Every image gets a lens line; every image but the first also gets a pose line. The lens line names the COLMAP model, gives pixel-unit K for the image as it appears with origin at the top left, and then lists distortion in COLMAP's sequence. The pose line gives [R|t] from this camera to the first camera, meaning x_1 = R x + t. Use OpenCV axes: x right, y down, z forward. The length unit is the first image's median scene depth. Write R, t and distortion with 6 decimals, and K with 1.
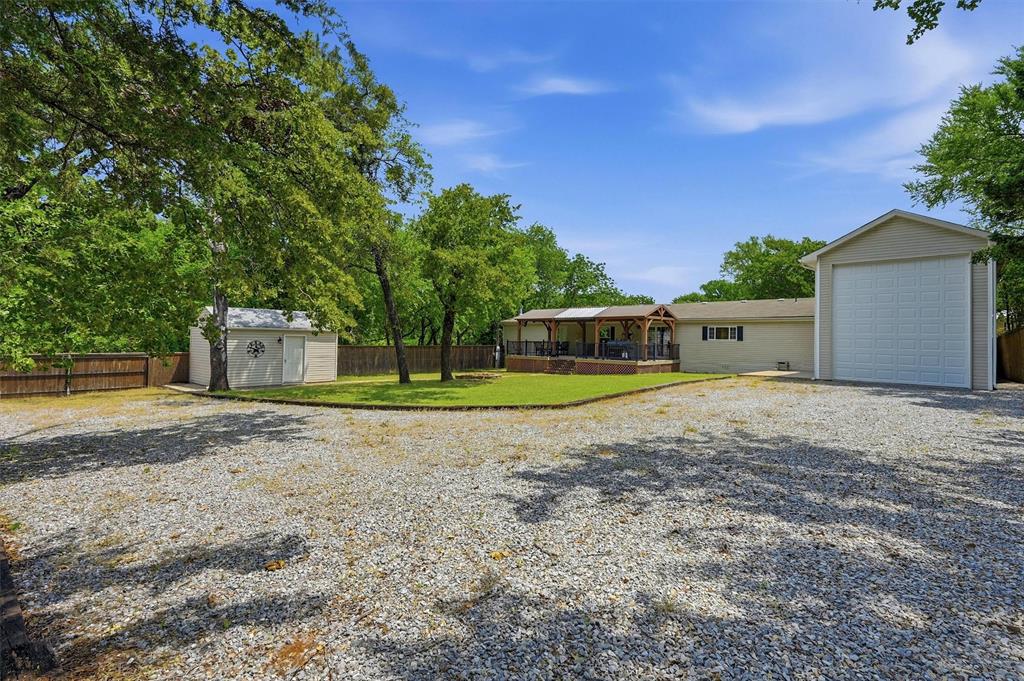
lens RADIAL K [[404.9, 0, 515.5], [0, 404.9, 340.8], [0, 0, 1]] dist [0.001058, 0.000445]
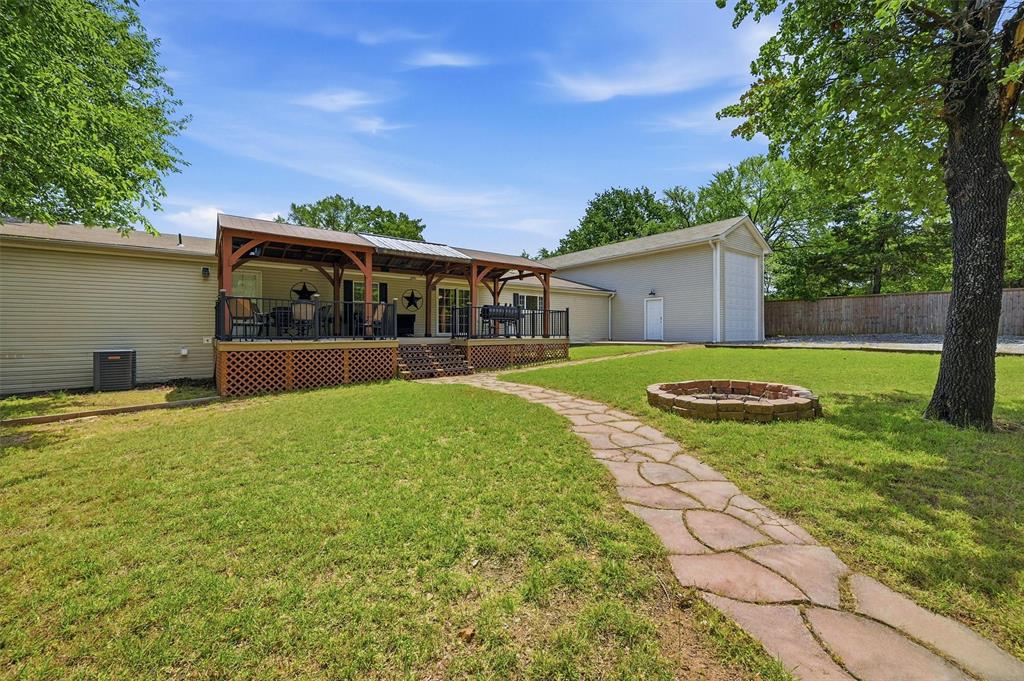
lens RADIAL K [[404.9, 0, 515.5], [0, 404.9, 340.8], [0, 0, 1]] dist [0.001058, 0.000445]
pose [[0.176375, -0.039239, 0.983541, -0.304153], [0.002353, 0.999219, 0.039442, 0.025178], [-0.984320, -0.004643, 0.176330, 0.796742]]
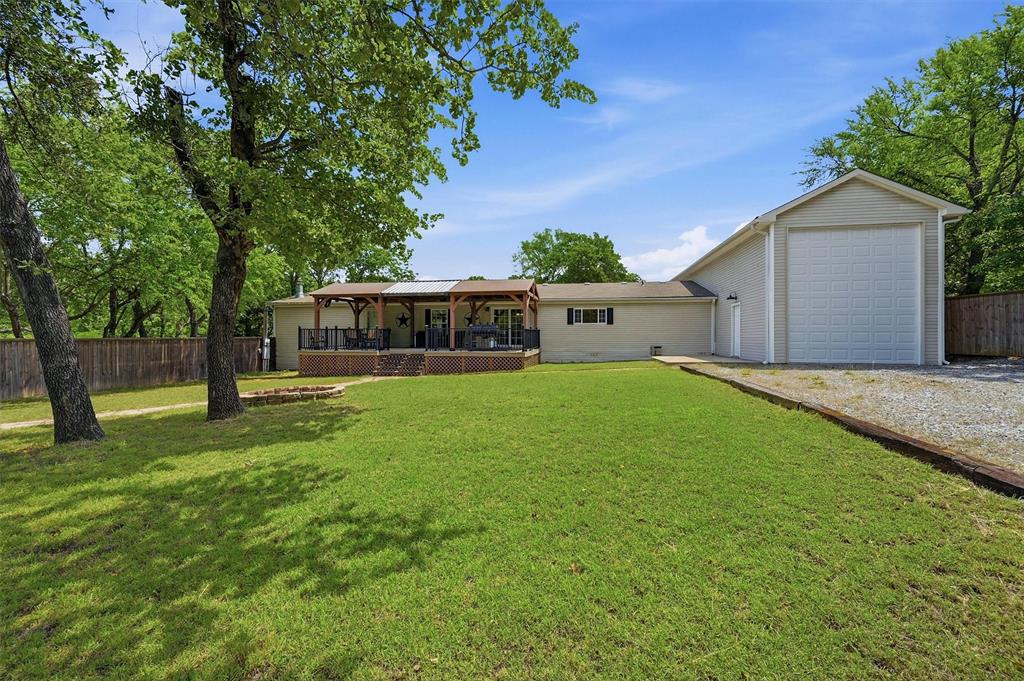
lens RADIAL K [[404.9, 0, 515.5], [0, 404.9, 340.8], [0, 0, 1]] dist [0.001058, 0.000445]
pose [[0.839941, -0.022109, 0.542227, -0.095473], [0.013234, 0.999707, 0.020263, 0.014035], [-0.542516, -0.009844, 0.839988, 0.335267]]
